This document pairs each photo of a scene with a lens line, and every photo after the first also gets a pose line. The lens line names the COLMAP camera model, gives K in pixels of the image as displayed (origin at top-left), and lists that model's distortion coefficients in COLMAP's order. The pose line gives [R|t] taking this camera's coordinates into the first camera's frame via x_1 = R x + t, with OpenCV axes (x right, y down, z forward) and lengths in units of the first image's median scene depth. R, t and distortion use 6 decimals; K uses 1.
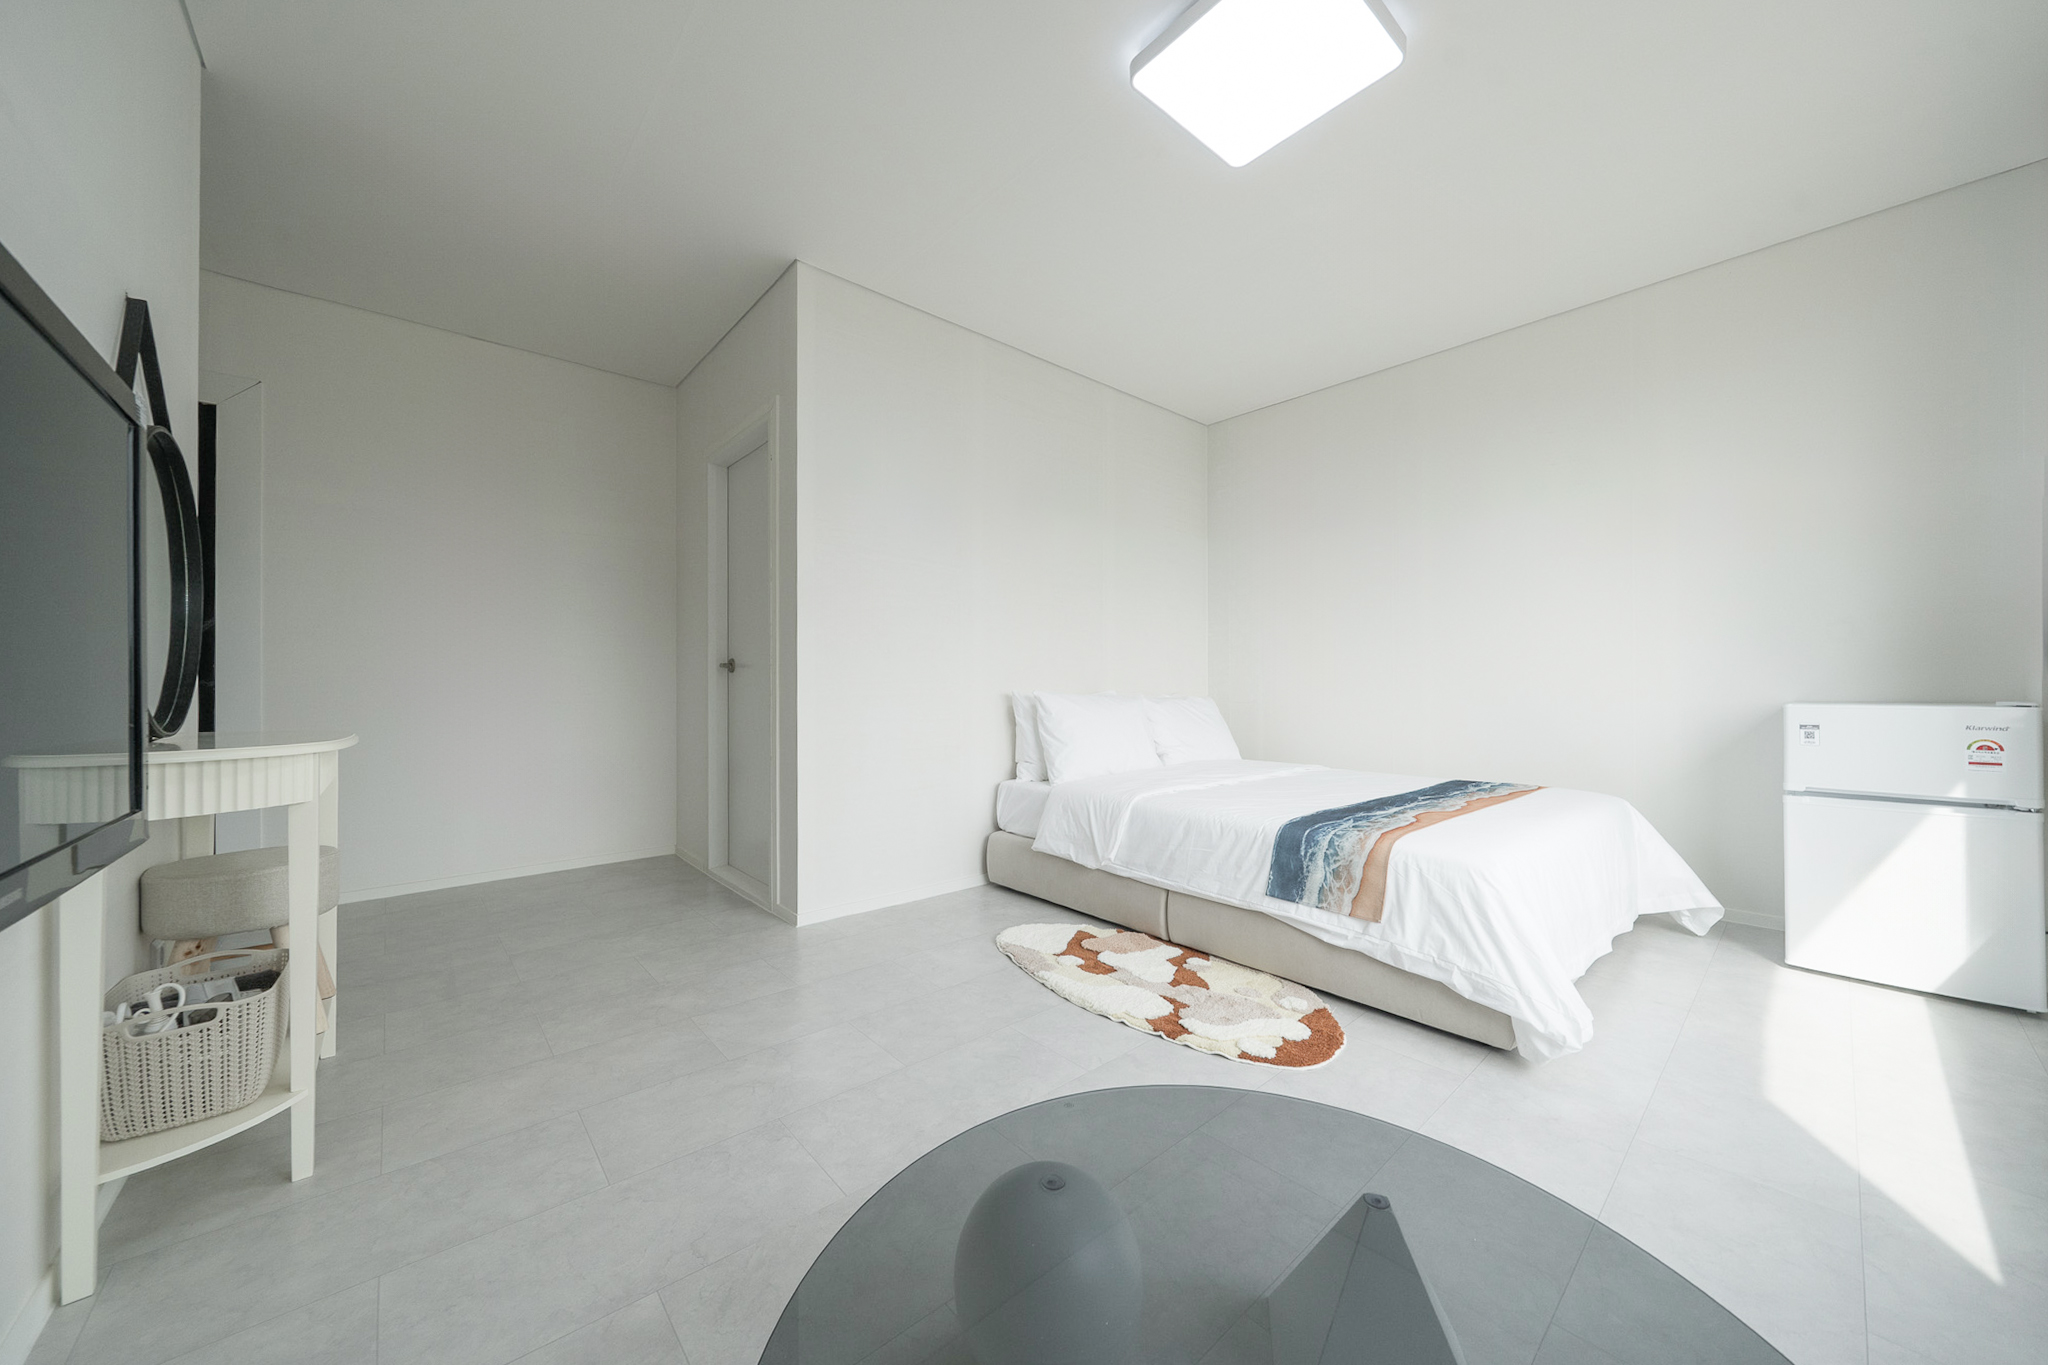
lens RADIAL K [[714.9, 0, 1019.1], [0, 714.9, 680.4], [0, 0, 1]] dist [0.000472, 0.000043]
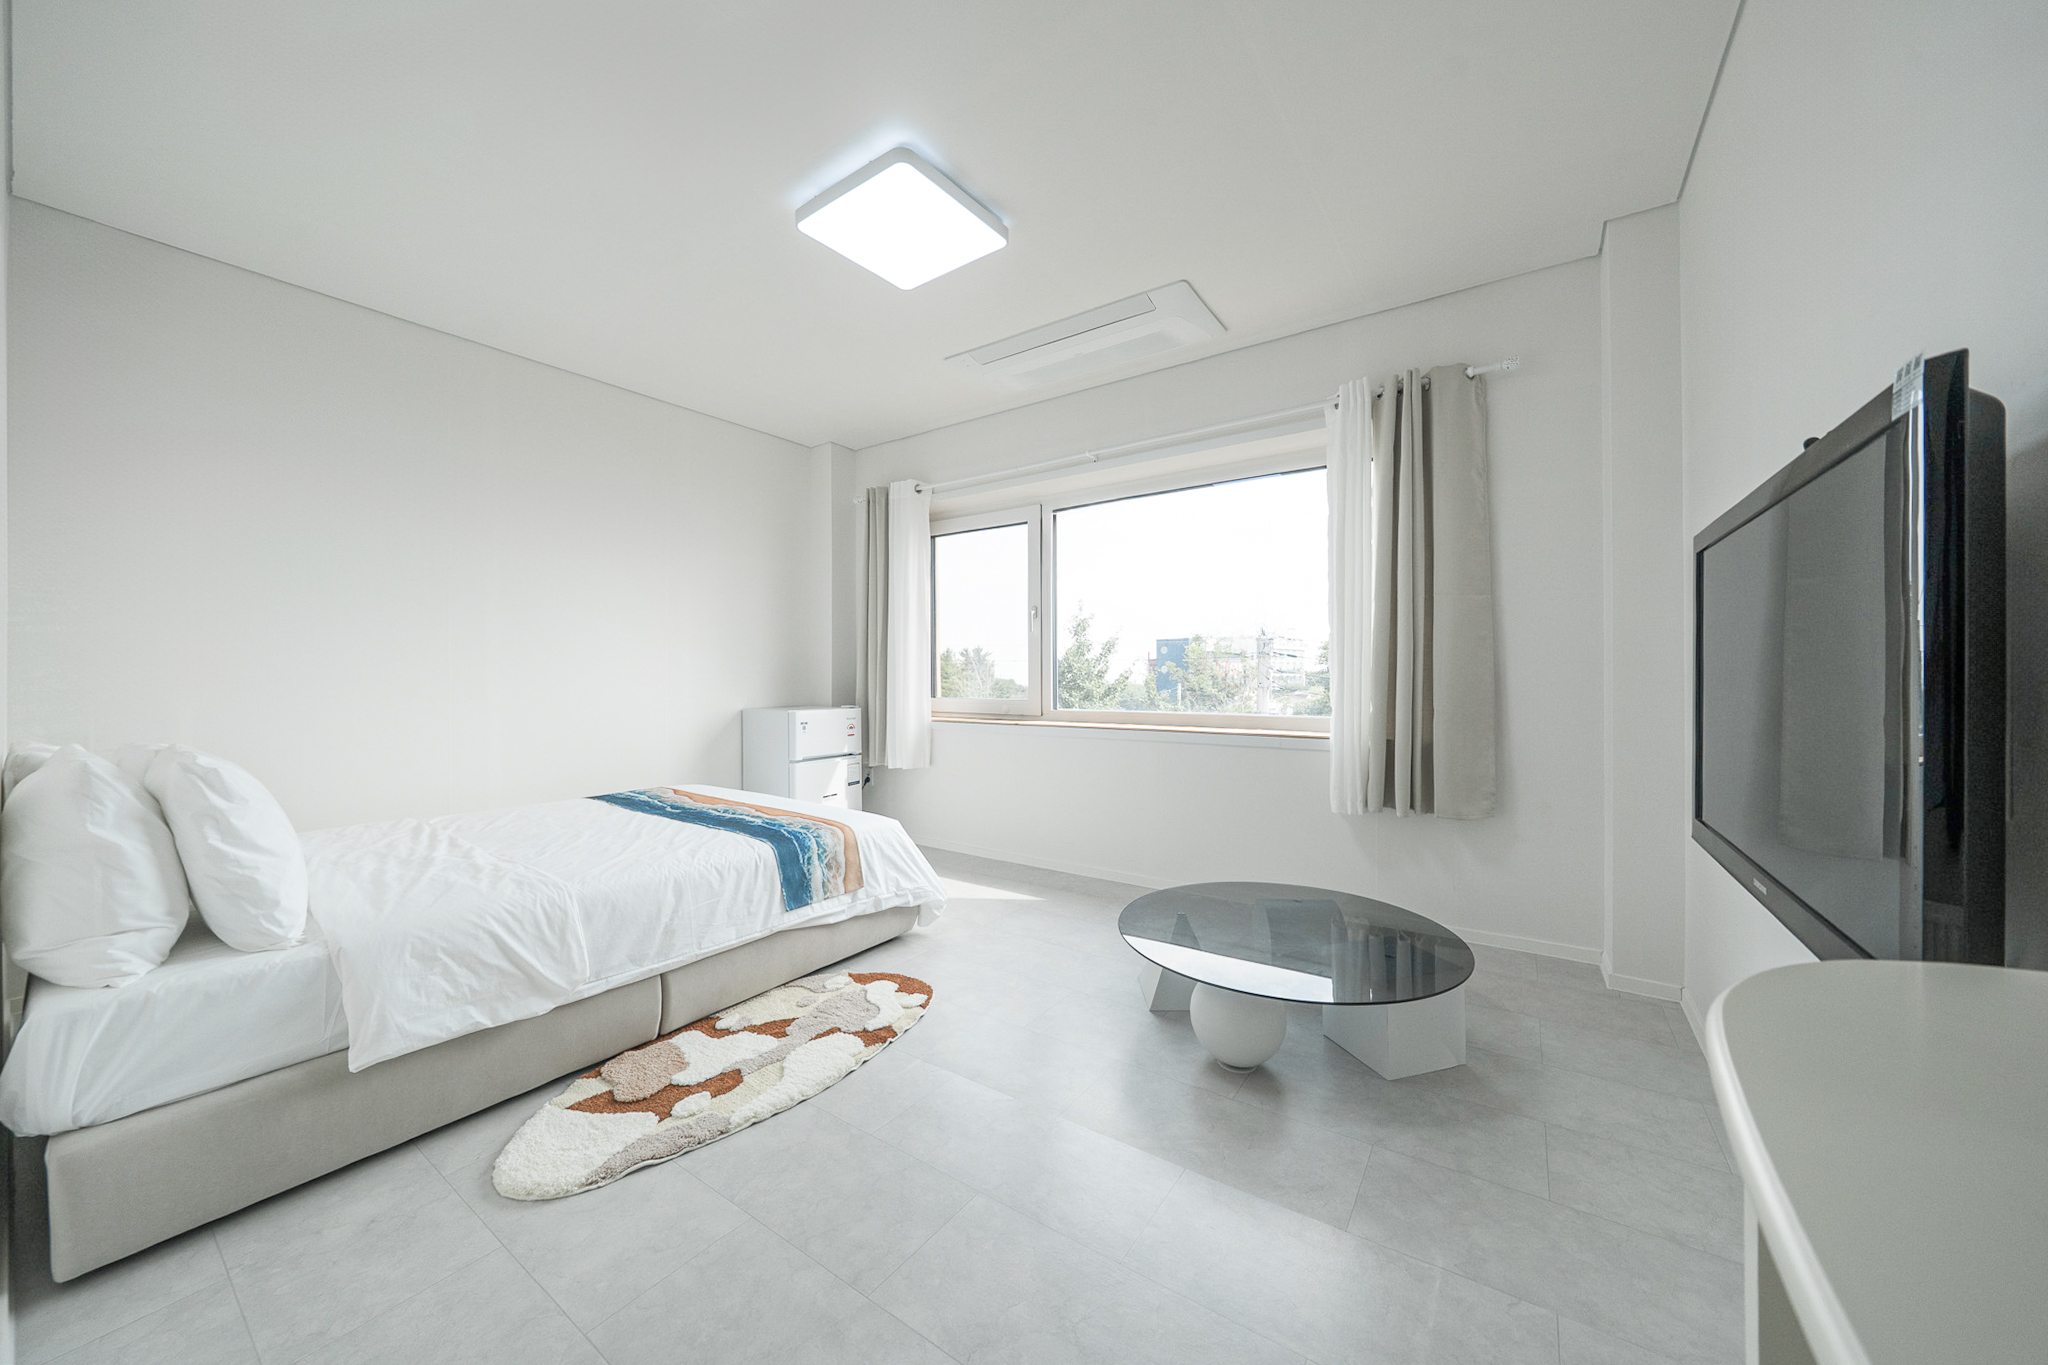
lens RADIAL K [[714.9, 0, 1019.1], [0, 714.9, 680.4], [0, 0, 1]] dist [0.000472, 0.000043]
pose [[-0.231165, -0.003031, 0.972910, -0.768820], [0.000936, 0.999994, 0.003338, -0.048821], [-0.972914, 0.001682, -0.231161, 0.900126]]
